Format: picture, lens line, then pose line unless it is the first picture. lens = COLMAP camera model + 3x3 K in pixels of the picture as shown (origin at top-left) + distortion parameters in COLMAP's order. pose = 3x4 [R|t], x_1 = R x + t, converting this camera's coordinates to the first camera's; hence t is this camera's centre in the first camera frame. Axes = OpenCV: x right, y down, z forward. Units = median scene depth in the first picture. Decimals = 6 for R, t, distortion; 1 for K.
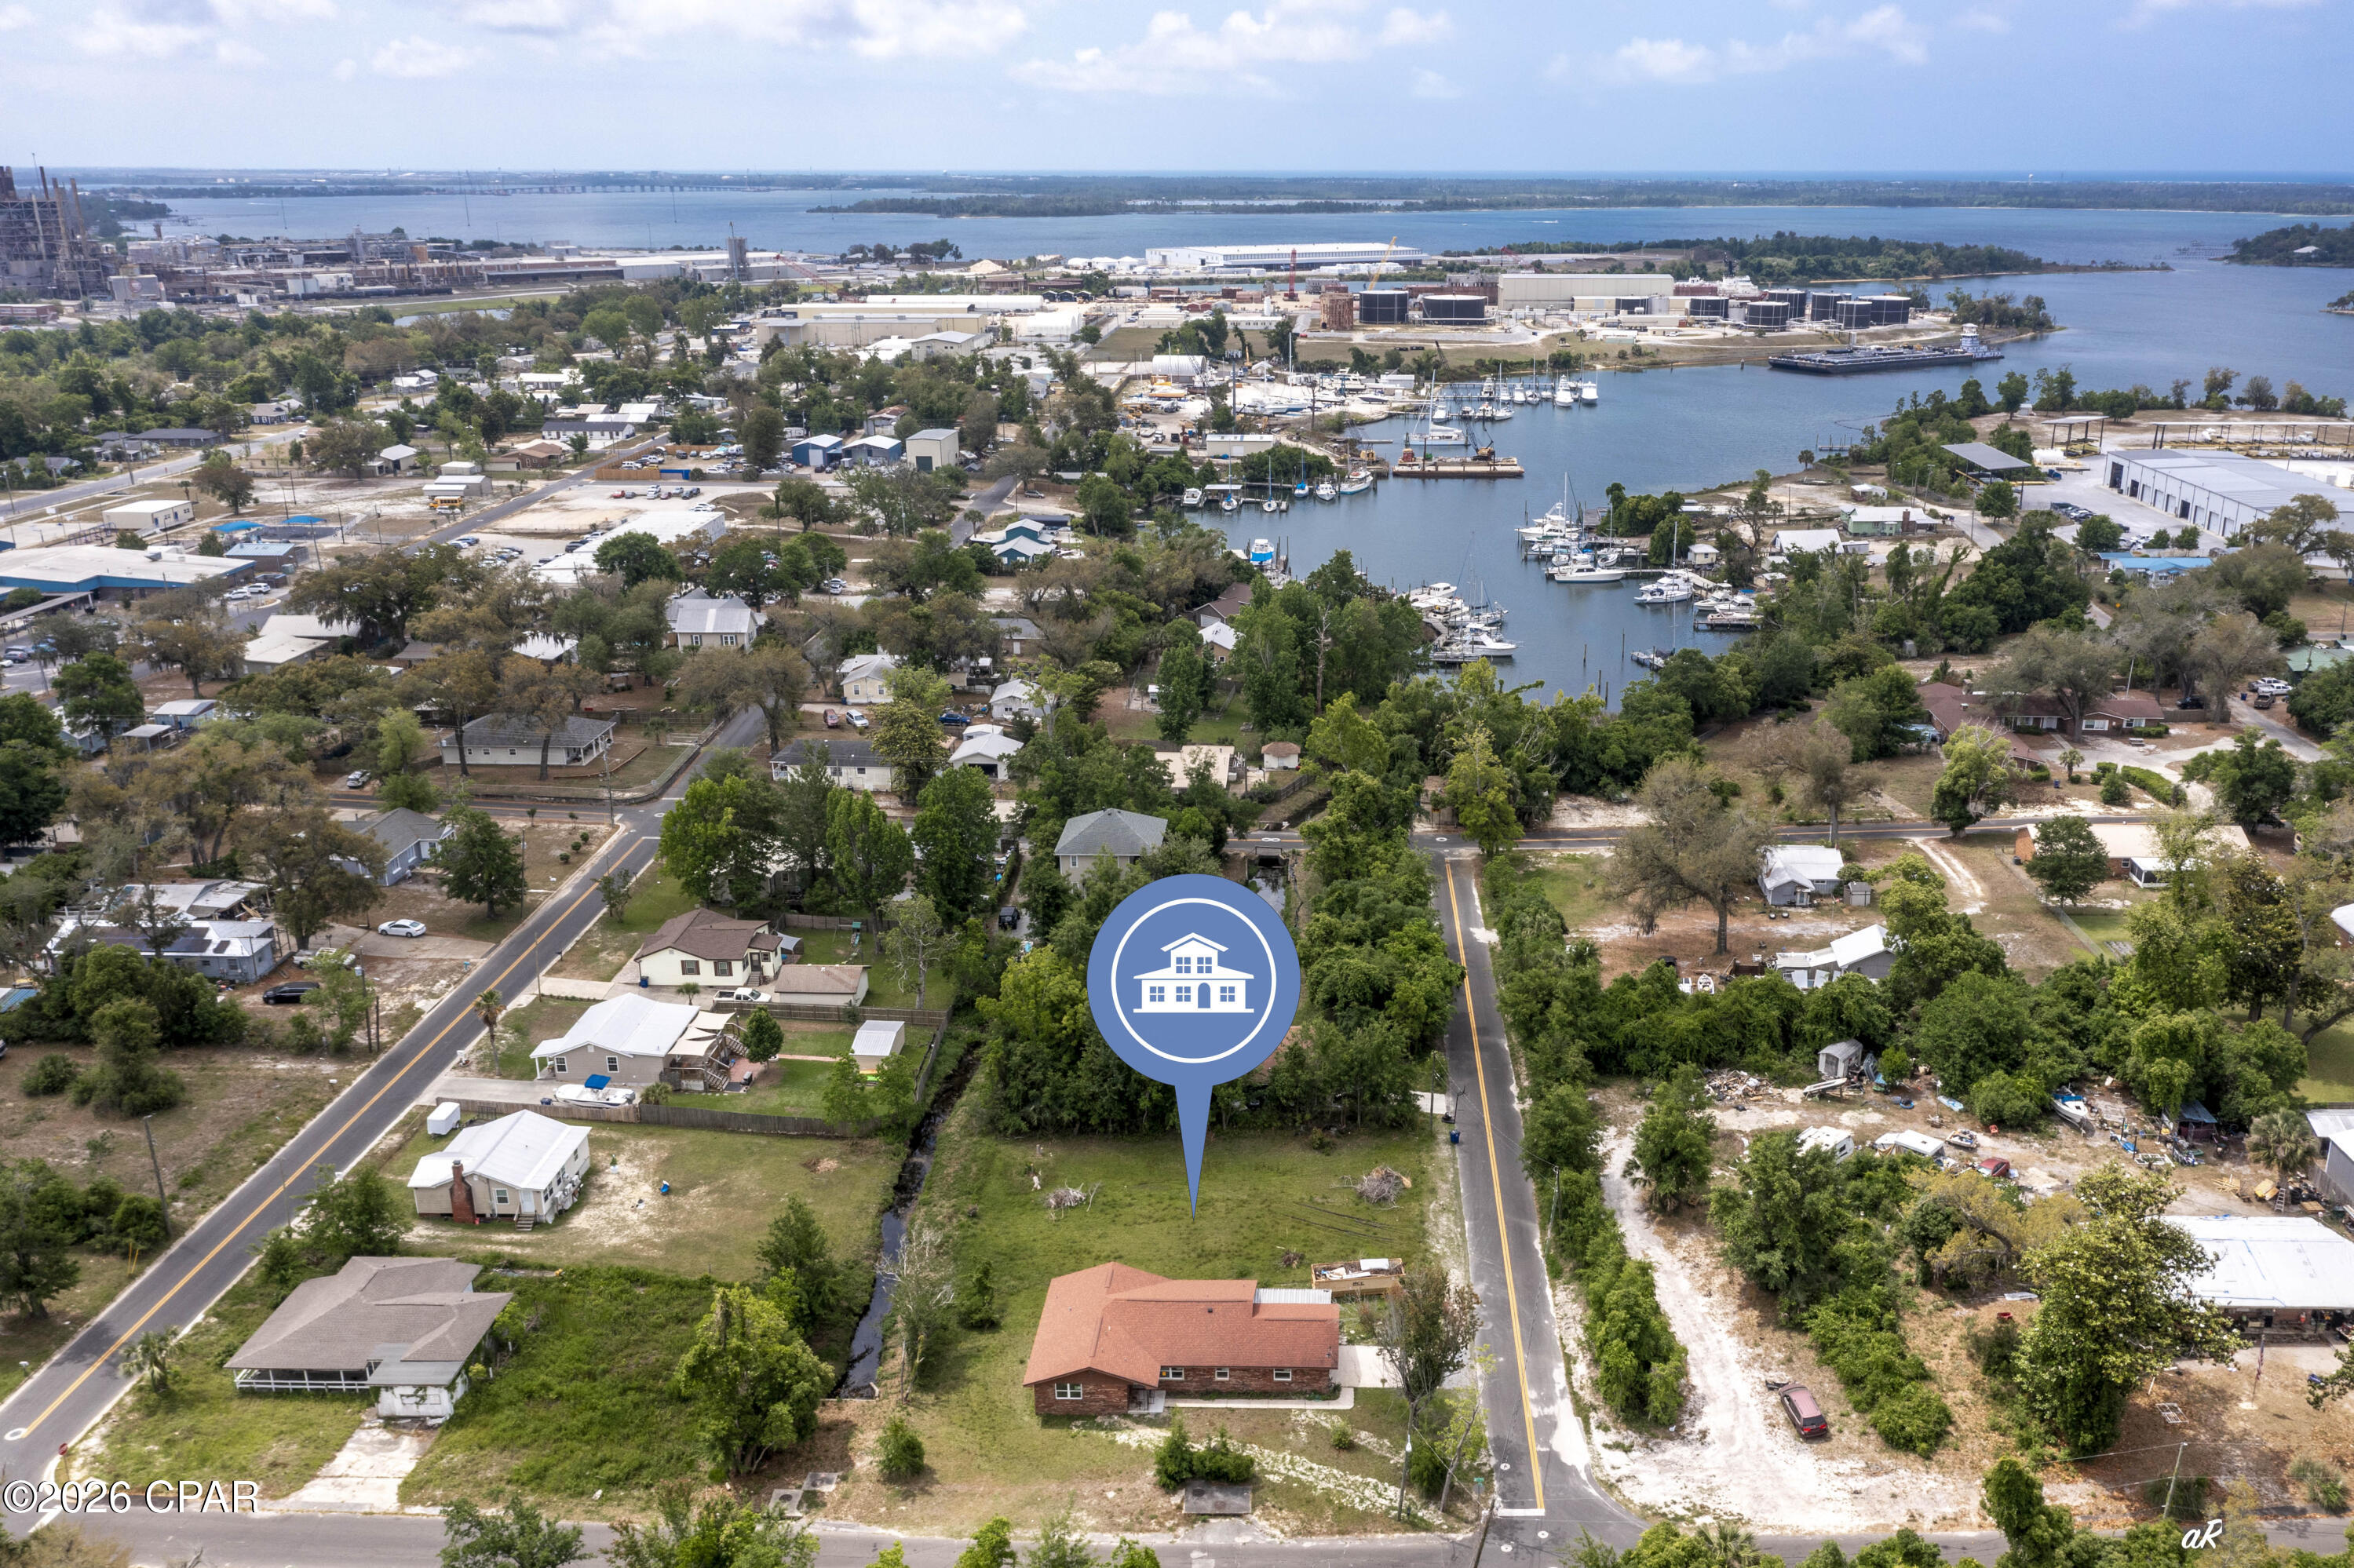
lens RADIAL K [[1868.1, 0, 1155.0], [0, 1868.1, 781.1], [0, 0, 1]] dist [-0.028844, 0.079417]
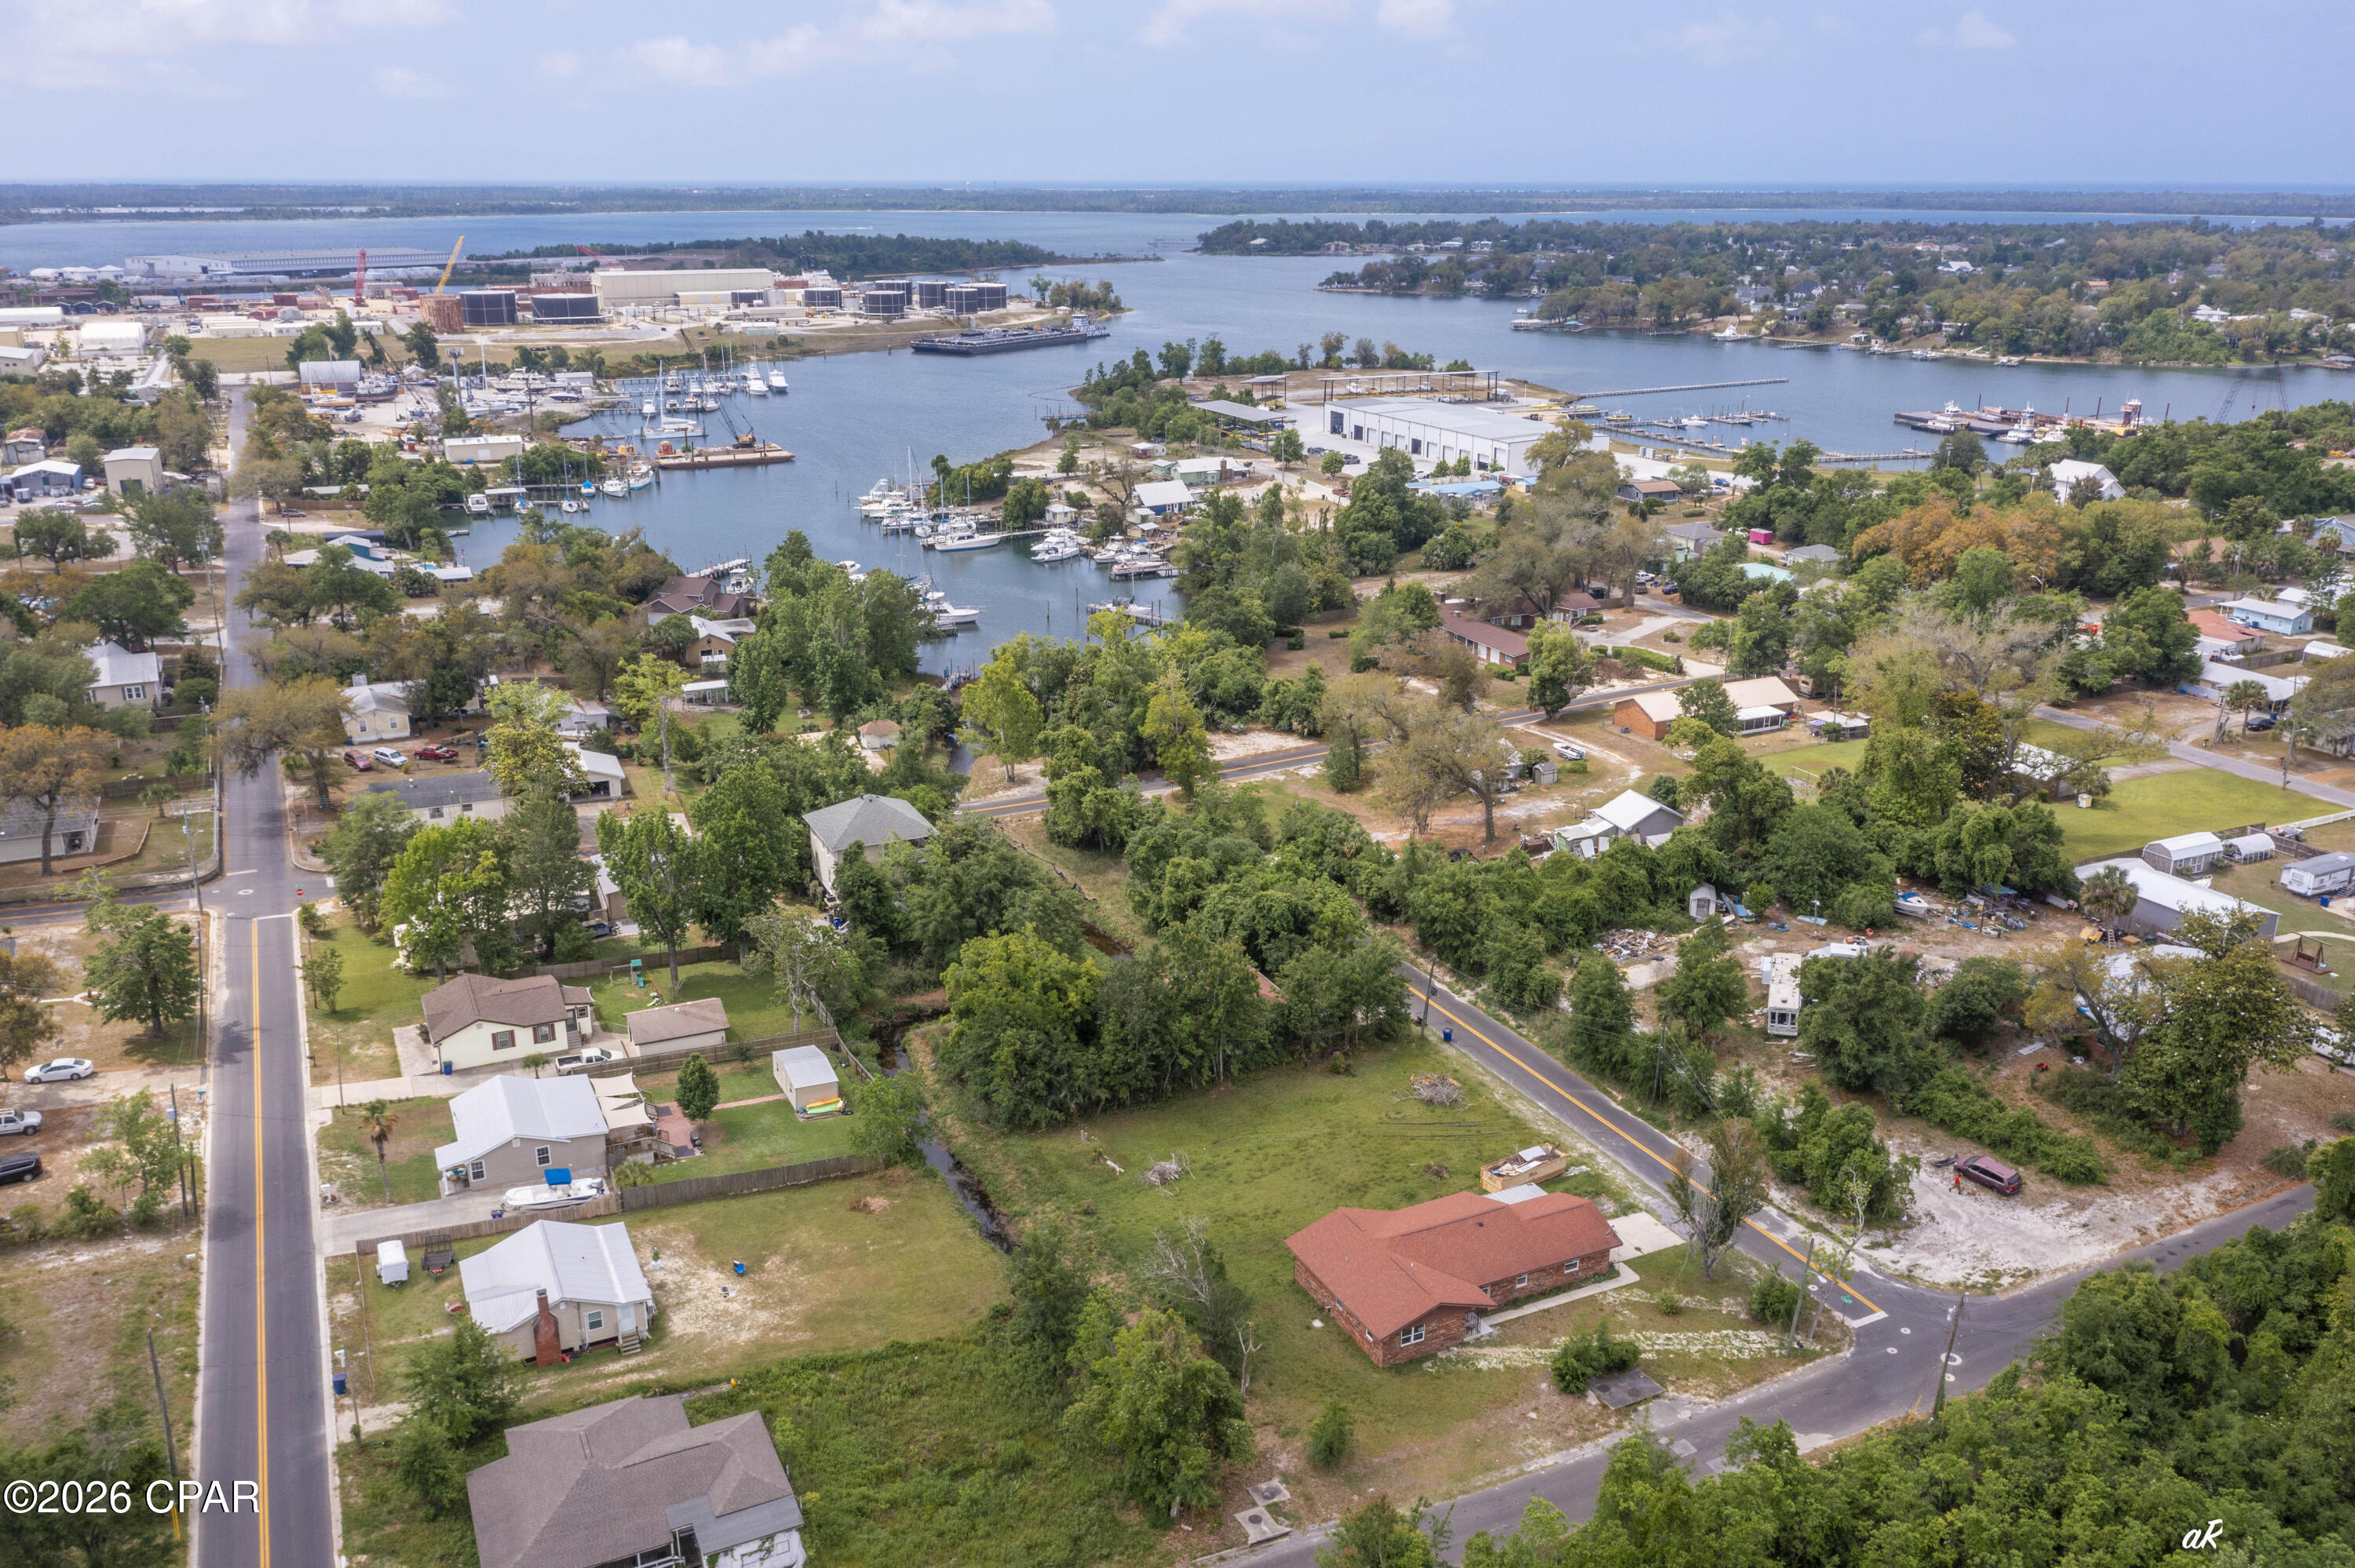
lens RADIAL K [[1868.8, 0, 1155.5], [0, 1868.8, 781.1], [0, 0, 1]] dist [-0.028844, 0.079417]
pose [[0.894178, -0.137754, 0.425992, -0.212655], [0.137026, 0.990033, 0.032525, -0.001761], [-0.426227, 0.029289, 0.904142, 0.071803]]
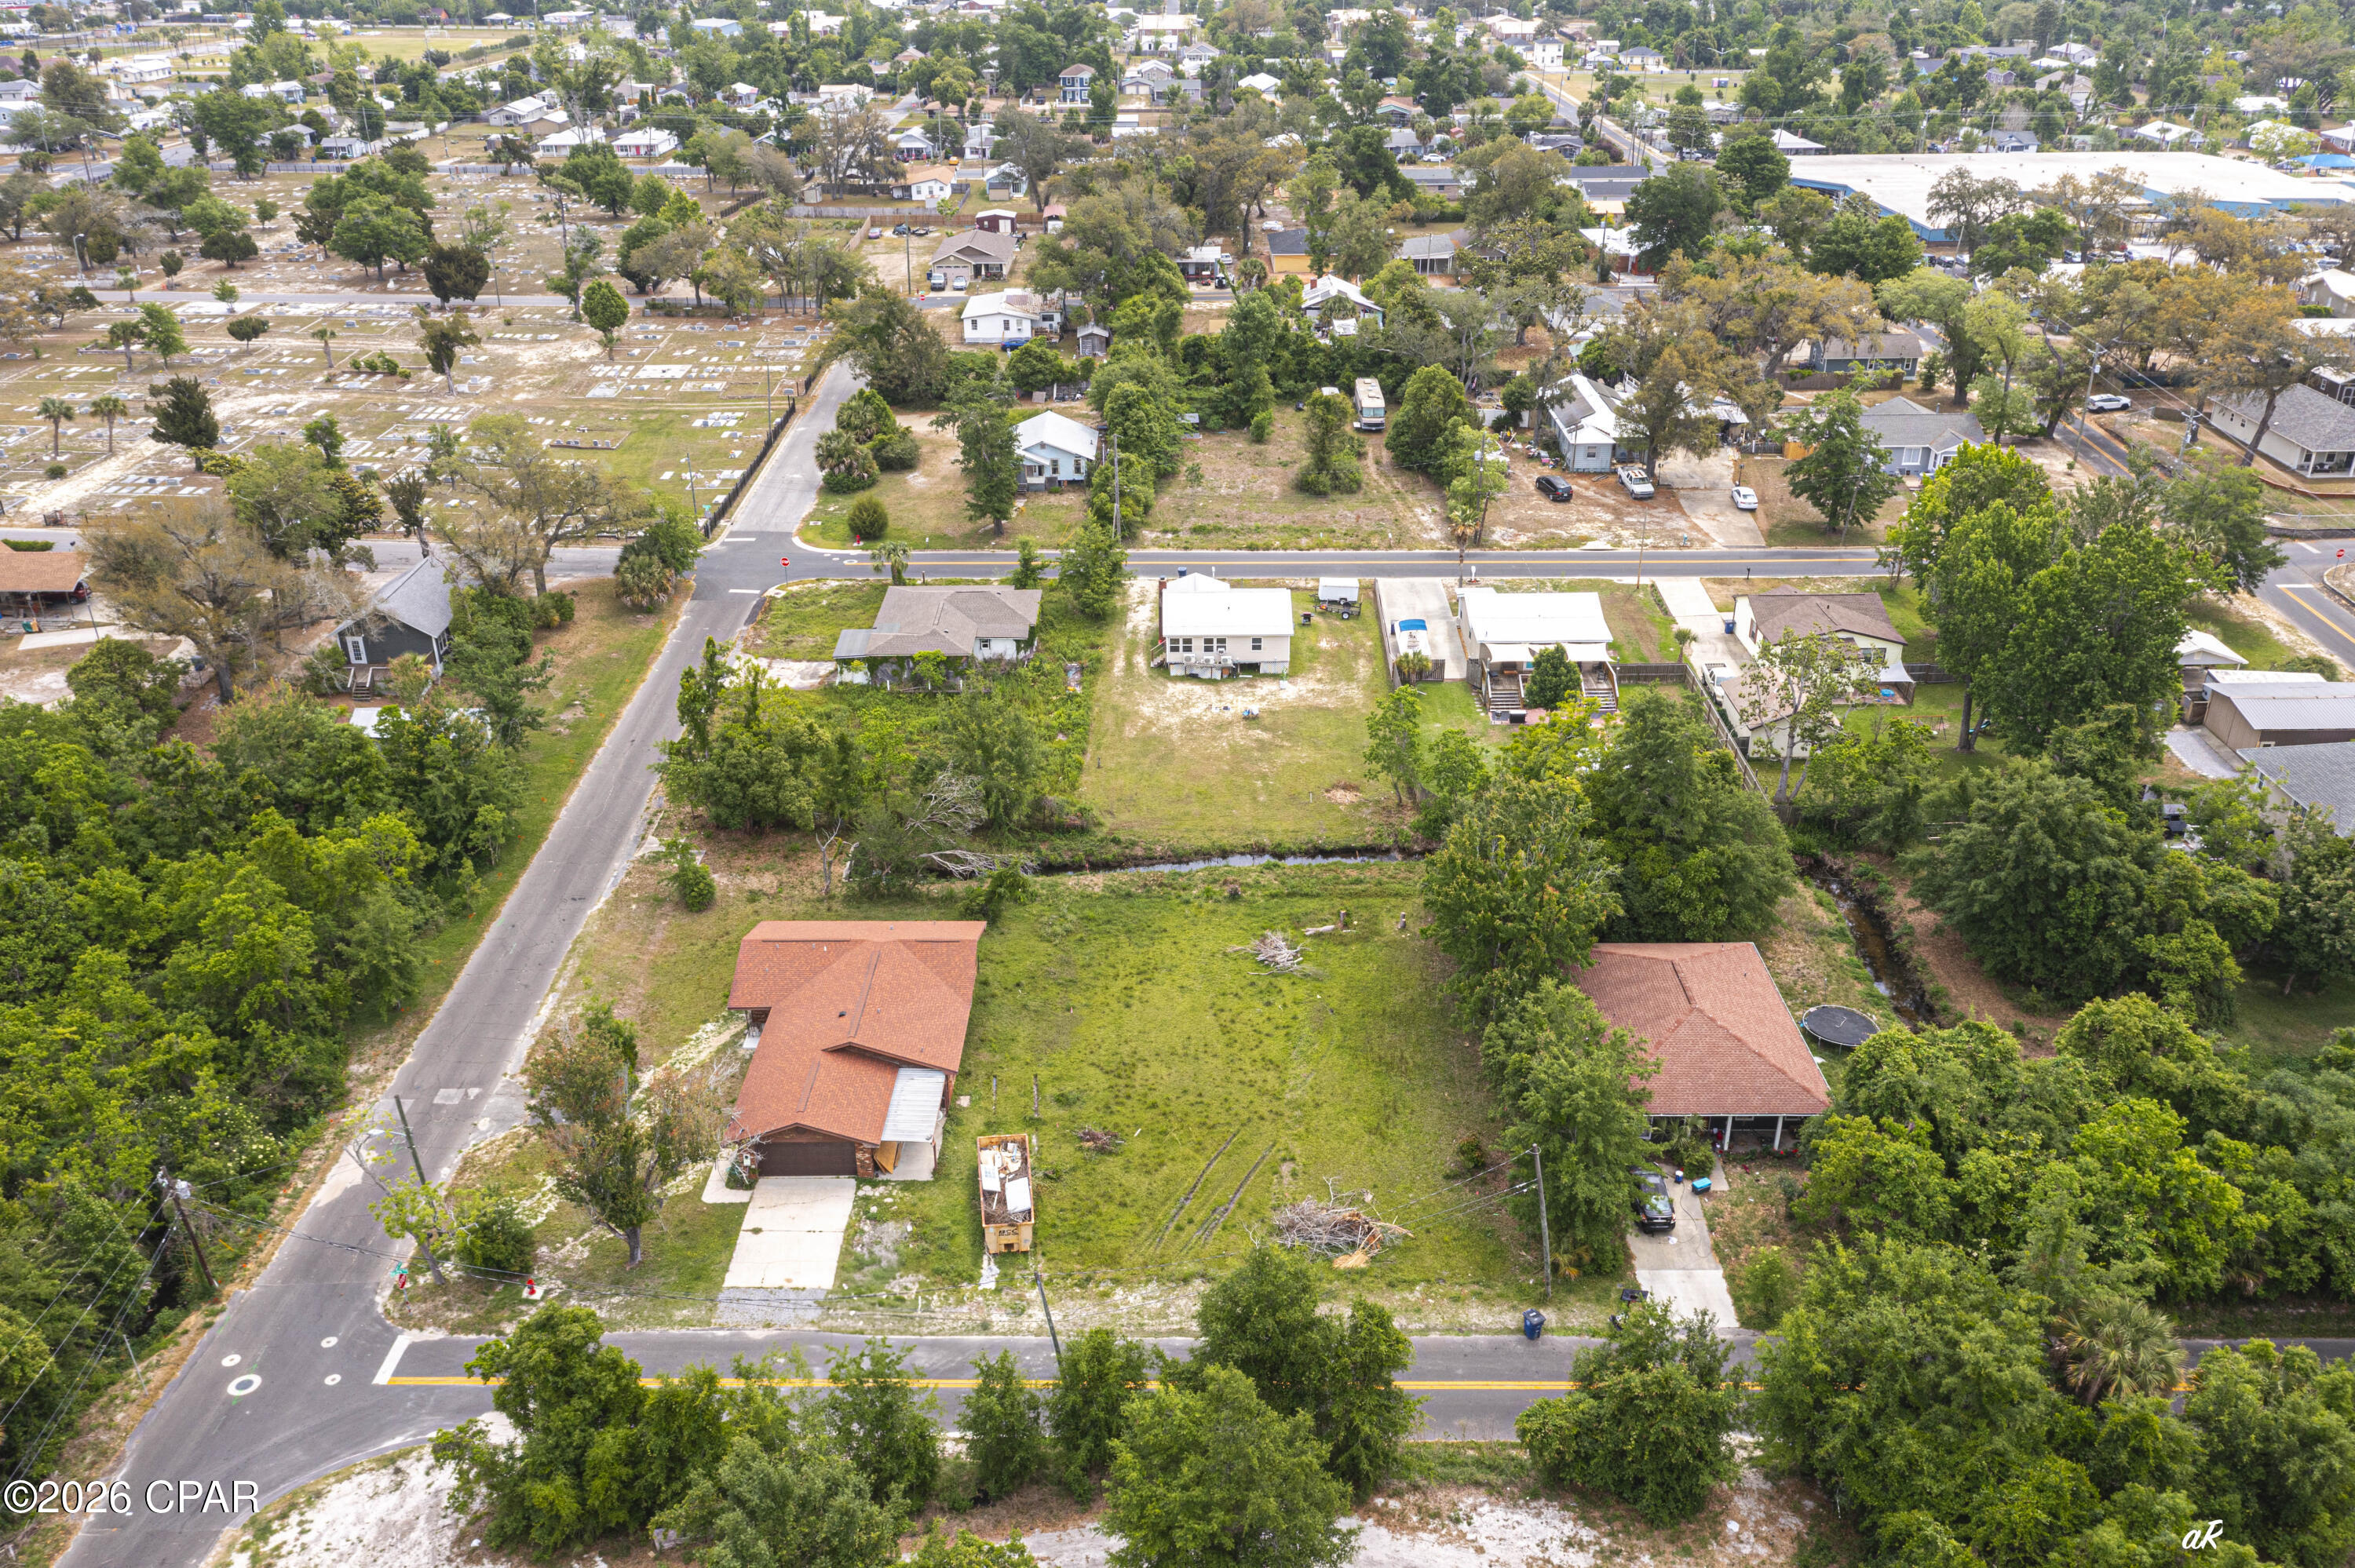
lens RADIAL K [[1868.8, 0, 1155.5], [0, 1868.8, 781.1], [0, 0, 1]] dist [-0.028844, 0.079417]
pose [[0.019640, 0.440493, -0.897541, 0.293432], [-0.300442, 0.858824, 0.414917, -0.058464], [0.953598, 0.261510, 0.149210, 0.426518]]
